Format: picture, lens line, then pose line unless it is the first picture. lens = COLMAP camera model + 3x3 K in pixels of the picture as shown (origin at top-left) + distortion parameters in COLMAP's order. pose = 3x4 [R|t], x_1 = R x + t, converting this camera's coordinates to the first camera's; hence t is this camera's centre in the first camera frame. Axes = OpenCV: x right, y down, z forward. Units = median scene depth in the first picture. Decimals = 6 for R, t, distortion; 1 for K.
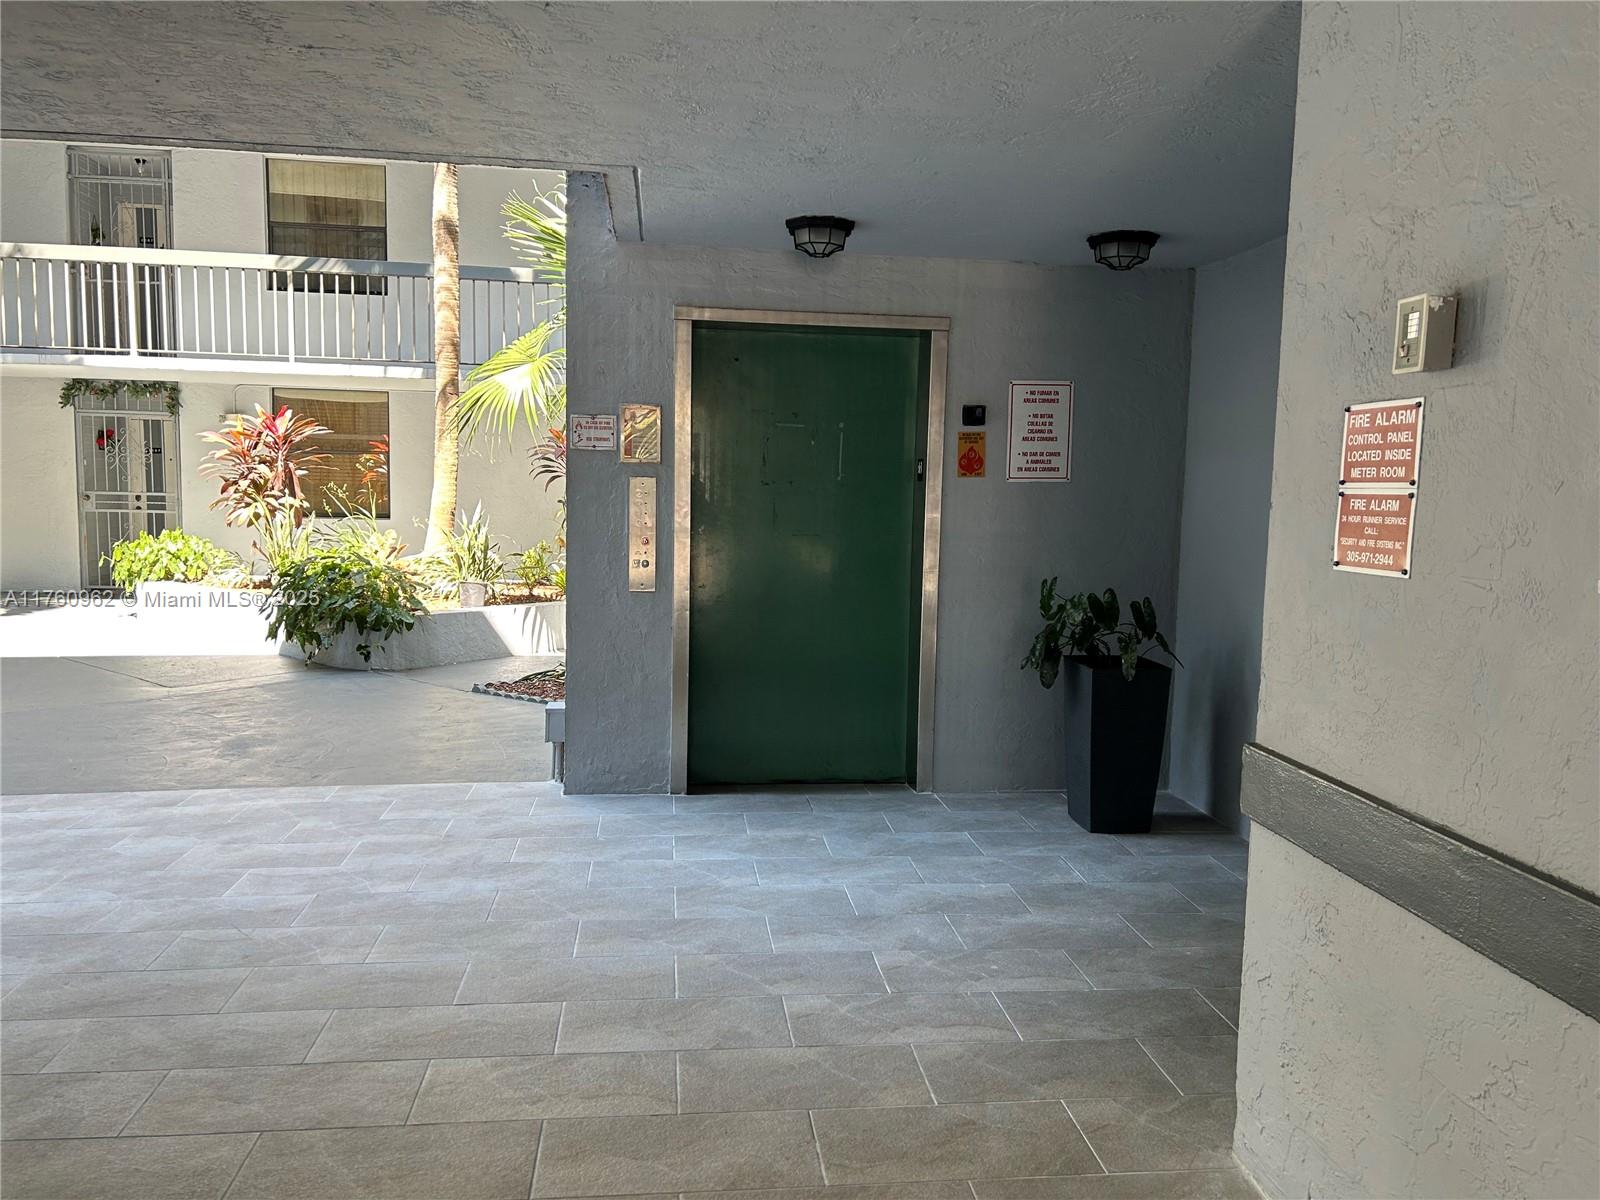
lens RADIAL K [[1199.2, 0, 806.8], [0, 1199.2, 606.9], [0, 0, 1]] dist [0.025564, -0.007758]
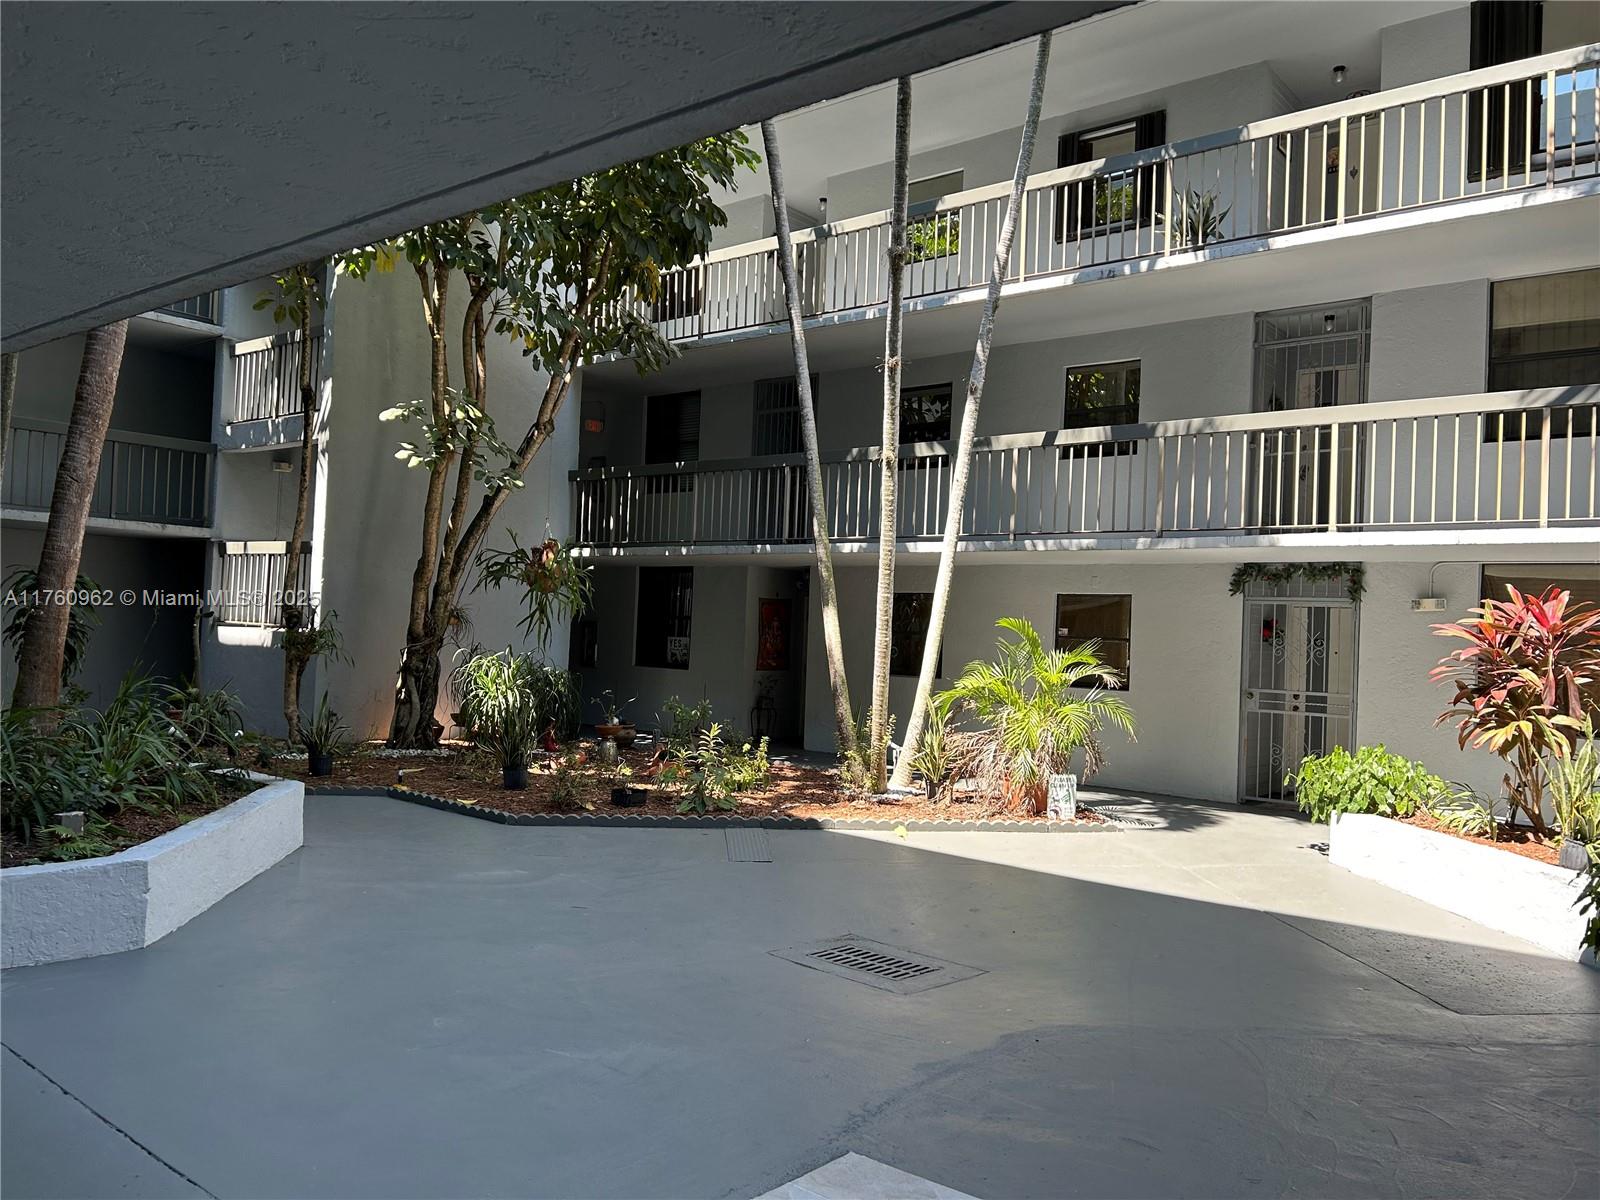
lens RADIAL K [[1199.2, 0, 801.0], [0, 1199.2, 598.6], [0, 0, 1]] dist [0.025564, -0.007758]
pose [[0.686230, -0.015350, -0.727222, -0.193129], [-0.099935, 0.988307, -0.115163, -0.028779], [0.720487, 0.151703, 0.676672, 0.173294]]
